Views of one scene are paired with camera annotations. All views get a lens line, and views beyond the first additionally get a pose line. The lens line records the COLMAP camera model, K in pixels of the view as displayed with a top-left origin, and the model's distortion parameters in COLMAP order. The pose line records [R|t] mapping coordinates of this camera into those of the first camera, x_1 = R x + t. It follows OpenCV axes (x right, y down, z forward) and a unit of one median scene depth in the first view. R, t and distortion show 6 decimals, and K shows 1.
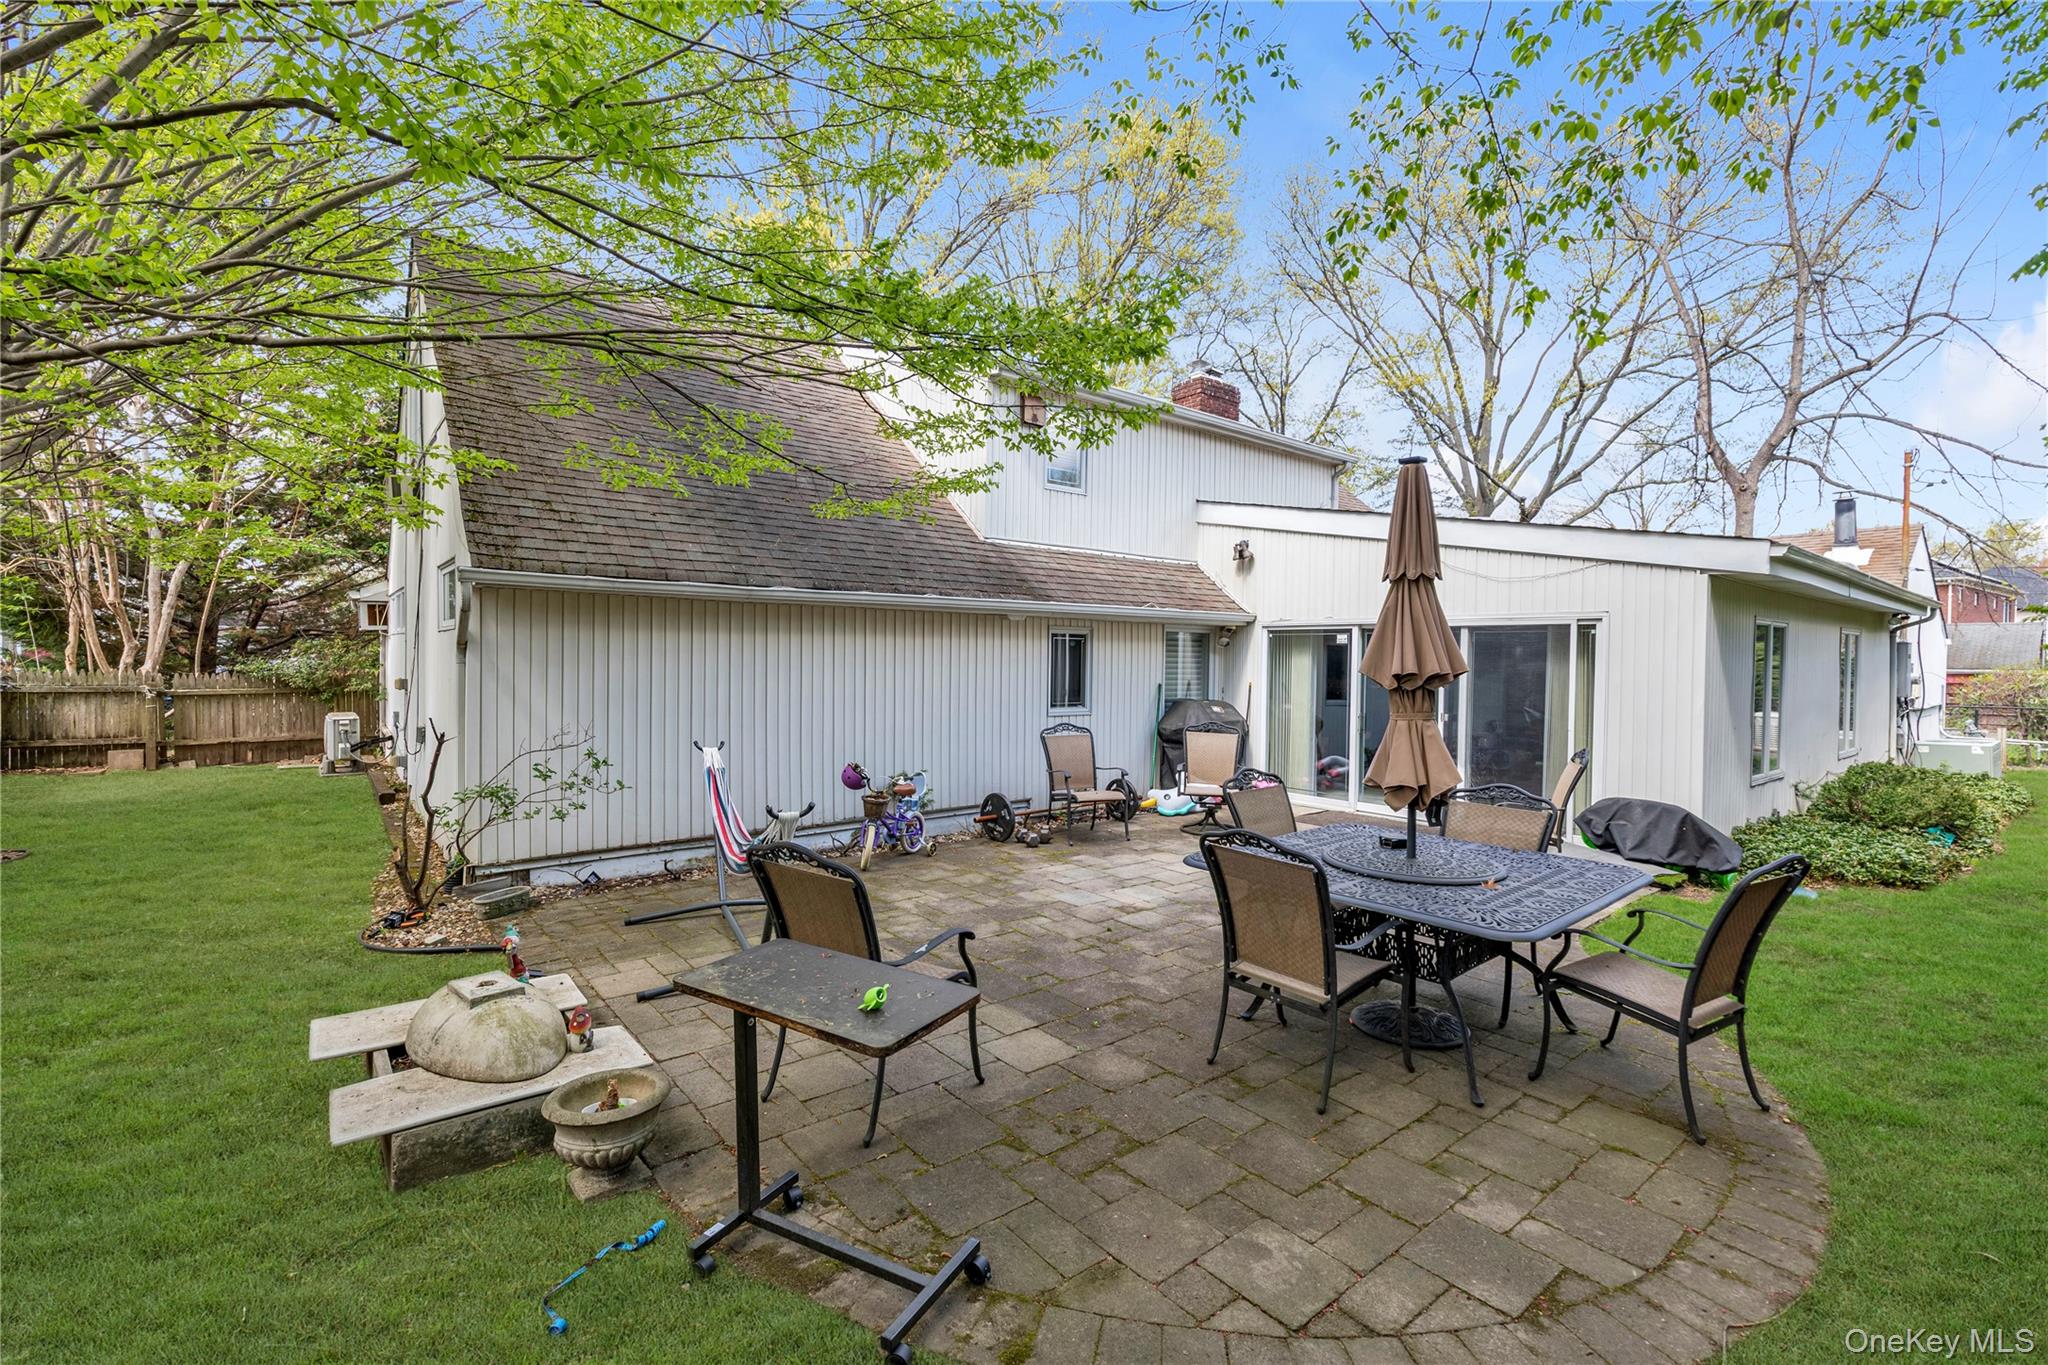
lens RADIAL K [[896.1, 0, 1027.0], [0, 896.1, 676.4], [0, 0, 1]] dist [0.001215, 0.000034]
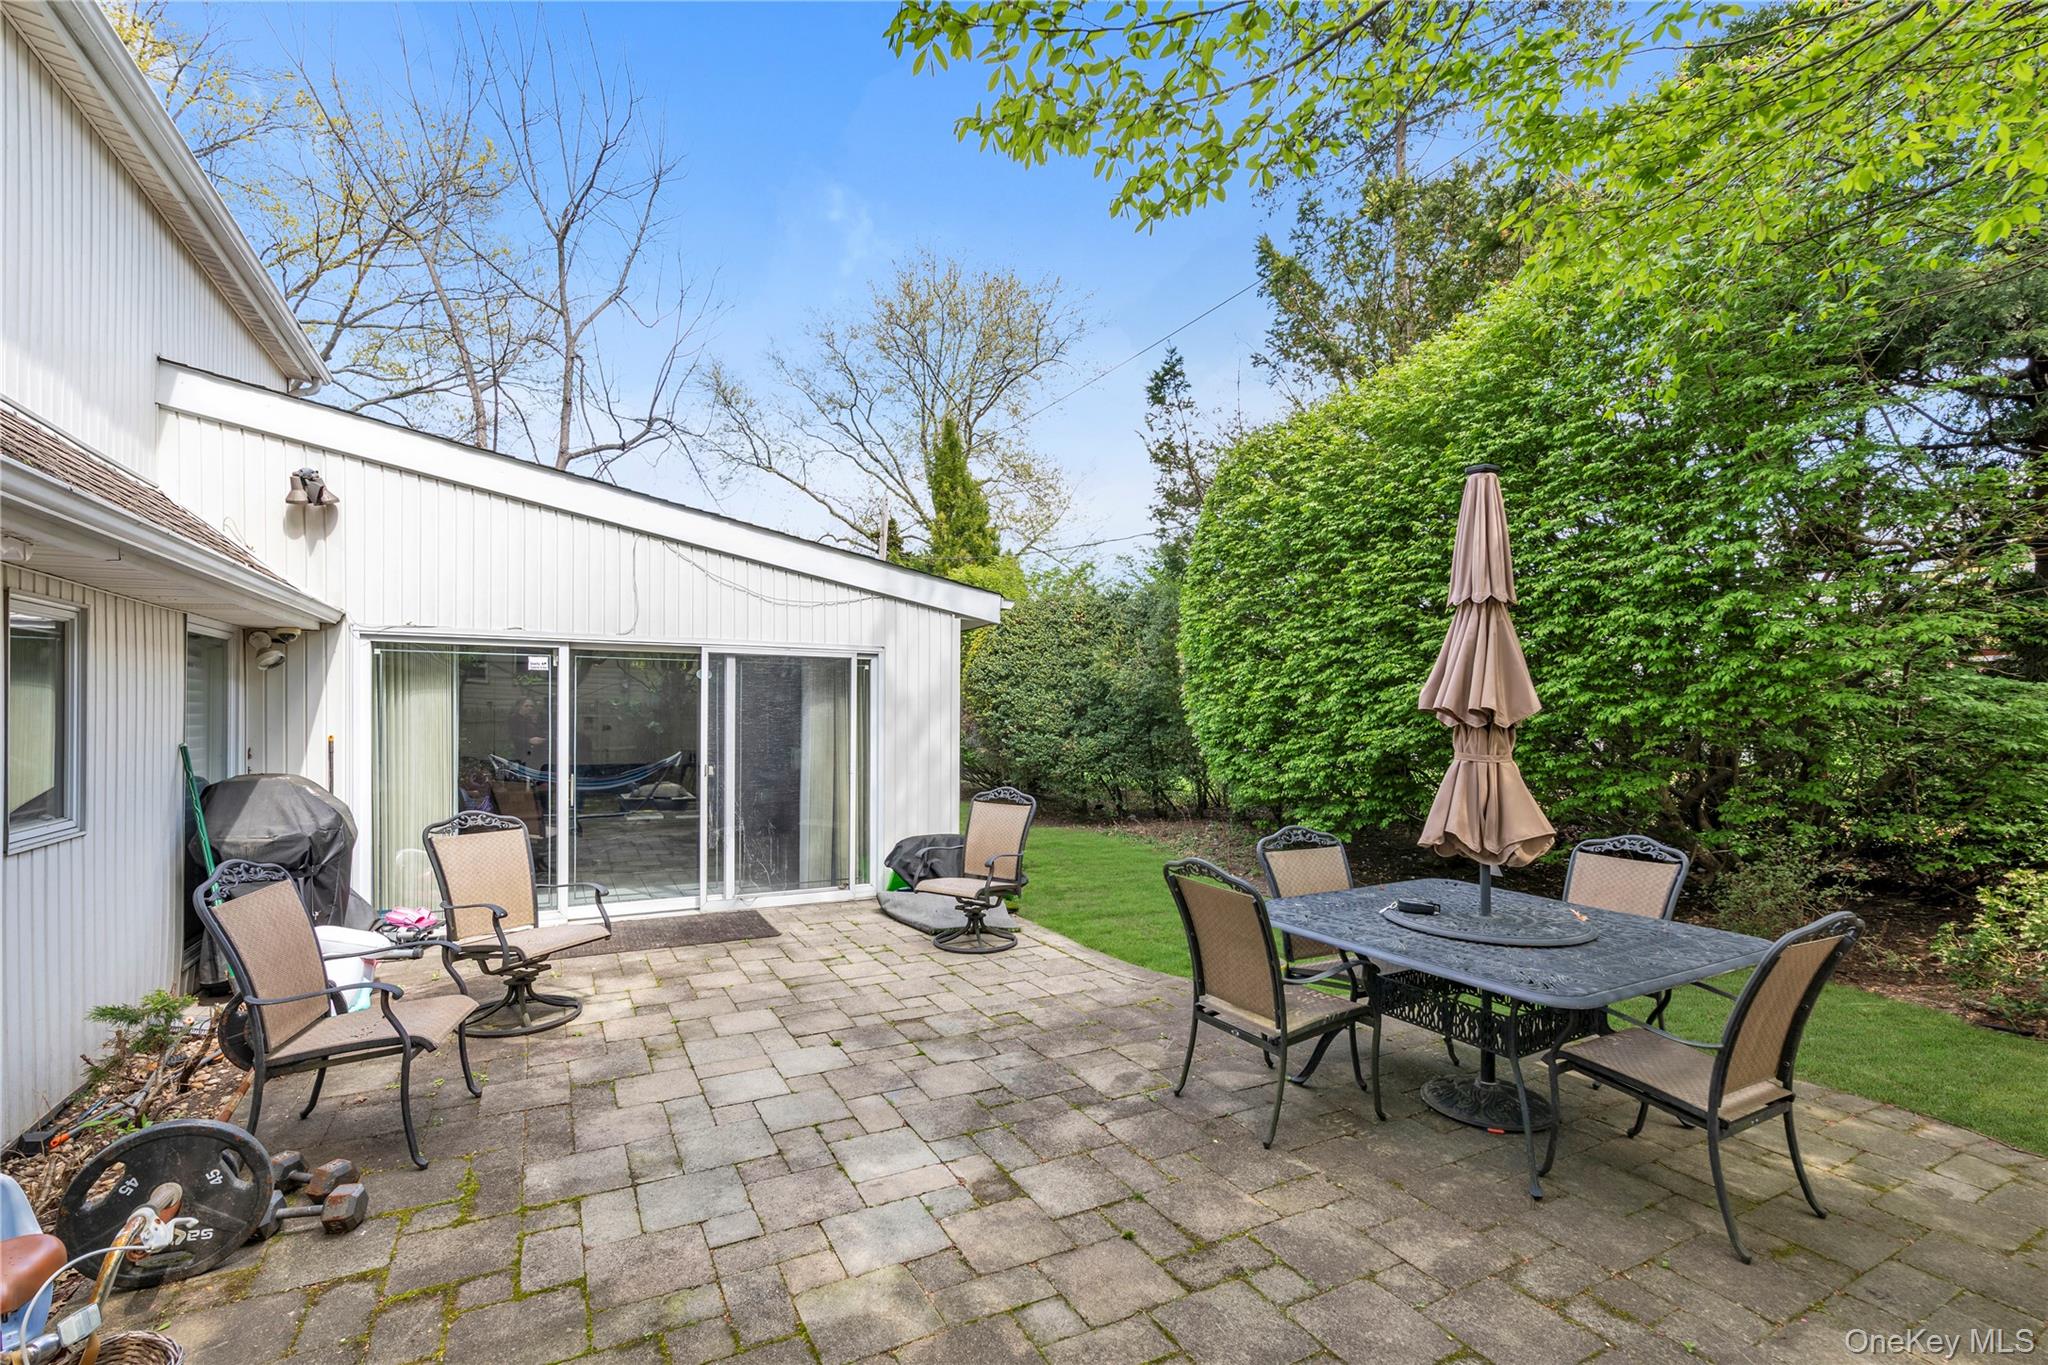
lens RADIAL K [[896.1, 0, 1043.2], [0, 896.1, 712.5], [0, 0, 1]] dist [0.001215, 0.000034]
pose [[0.190992, -0.010638, 0.981534, -0.267523], [0.015151, 0.999854, 0.007888, -0.006880], [-0.981475, 0.013365, 0.191125, 0.635255]]
